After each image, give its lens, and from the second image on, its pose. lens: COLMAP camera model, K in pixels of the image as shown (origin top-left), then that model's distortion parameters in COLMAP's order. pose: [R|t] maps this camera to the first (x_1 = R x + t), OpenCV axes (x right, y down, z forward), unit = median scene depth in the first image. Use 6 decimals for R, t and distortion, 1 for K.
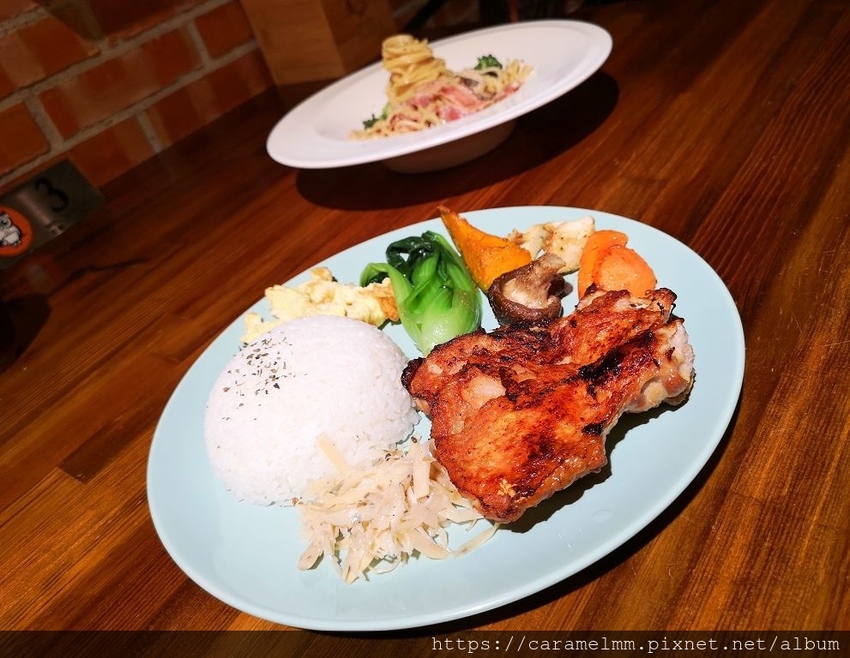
lens RADIAL K [[695.3, 0, 437.8], [0, 695.3, 333.5], [0, 0, 1]] dist [-0.002425, -0.014874]
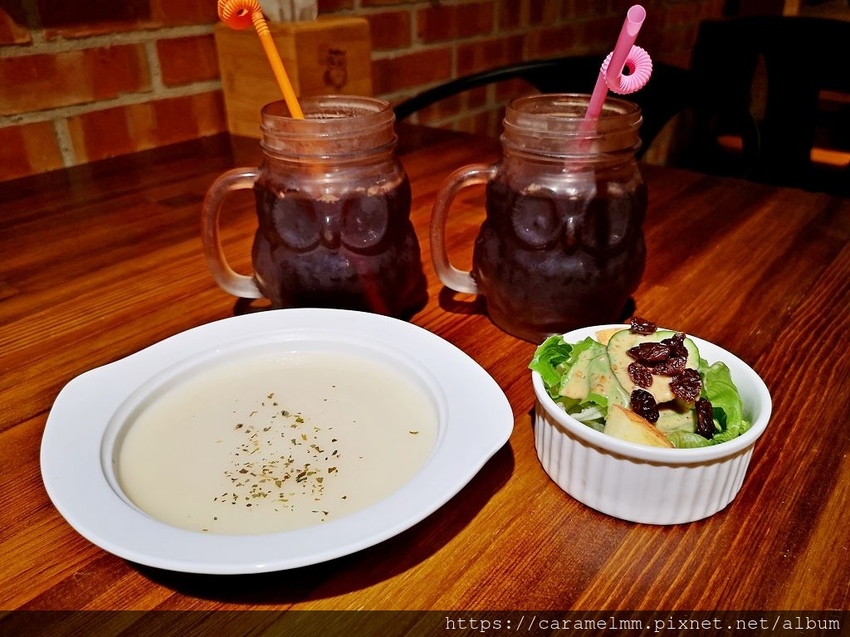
lens RADIAL K [[676.9, 0, 419.3], [0, 676.9, 323.4], [0, 0, 1]] dist [-0.004130, -0.014764]
pose [[0.961792, 0.267035, 0.060412, 0.035113], [-0.257877, 0.957700, -0.127708, -0.115296], [-0.091959, 0.107249, 0.989970, 0.208256]]
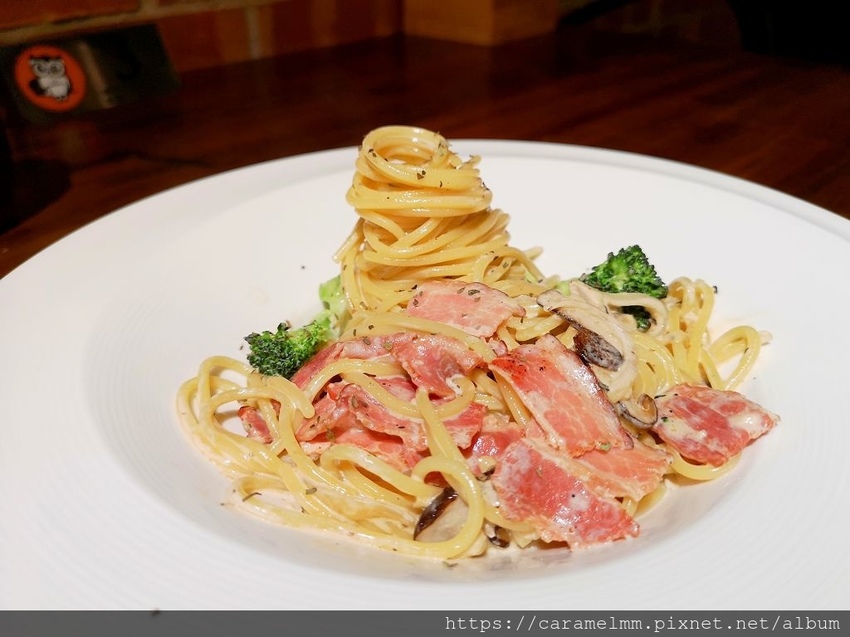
lens RADIAL K [[676.9, 0, 426.4], [0, 676.9, 320.3], [0, 0, 1]] dist [-0.004130, -0.014764]
pose [[0.947438, 0.319326, -0.019817, -0.121266], [-0.319714, 0.947278, -0.021131, -0.004412], [0.012025, 0.026356, 0.999580, 0.258613]]
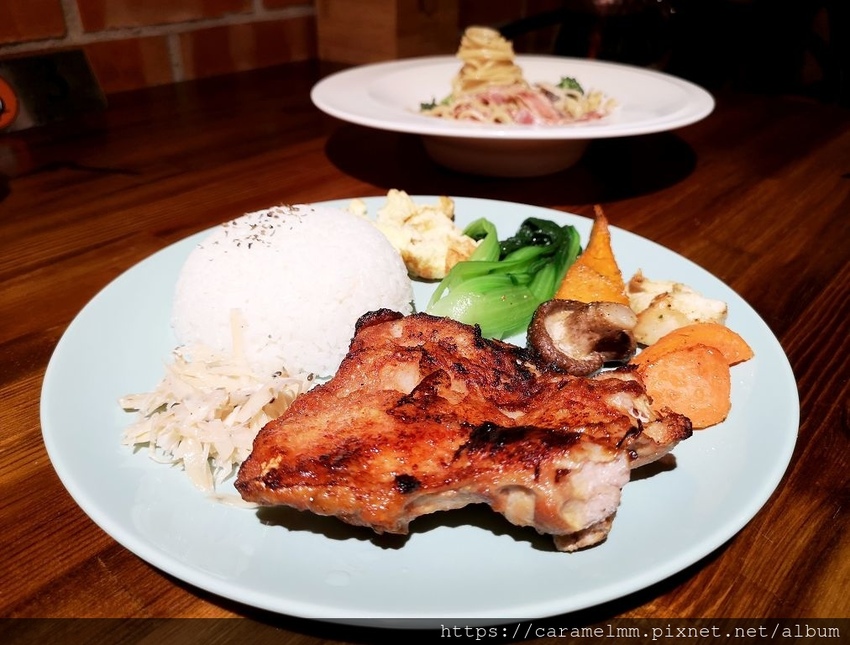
lens RADIAL K [[695.3, 0, 418.6], [0, 695.3, 320.9], [0, 0, 1]] dist [-0.002425, -0.014874]
pose [[0.954907, 0.293456, 0.045115, -0.069226], [-0.288916, 0.953437, -0.086524, 0.042417], [-0.068406, 0.069588, 0.995228, 0.127982]]
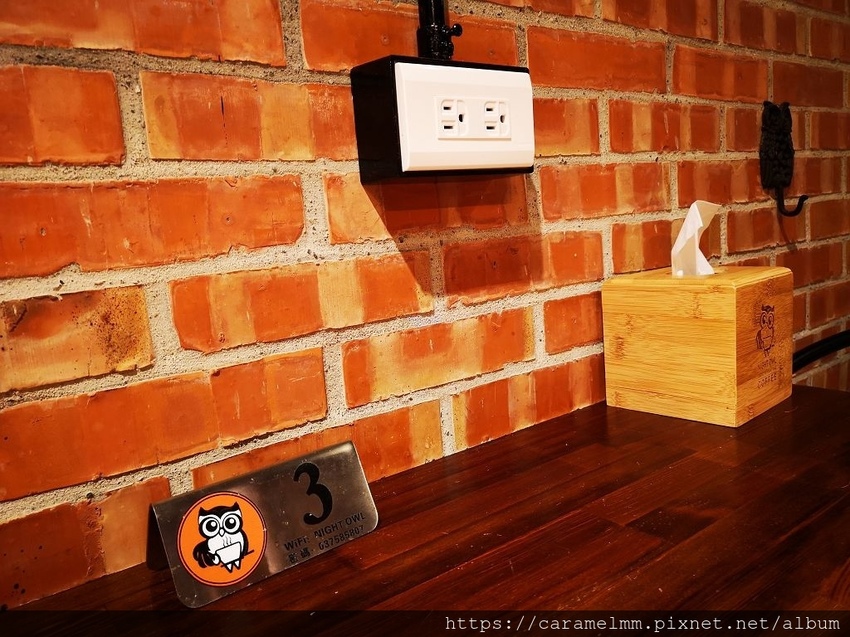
lens RADIAL K [[676.9, 0, 423.4], [0, 676.9, 315.5], [0, 0, 1]] dist [-0.004130, -0.014764]
pose [[0.933622, 0.237538, -0.268190, -0.411139], [-0.329711, 0.862529, -0.383841, -0.167293], [0.140145, 0.446787, 0.883595, 0.495927]]
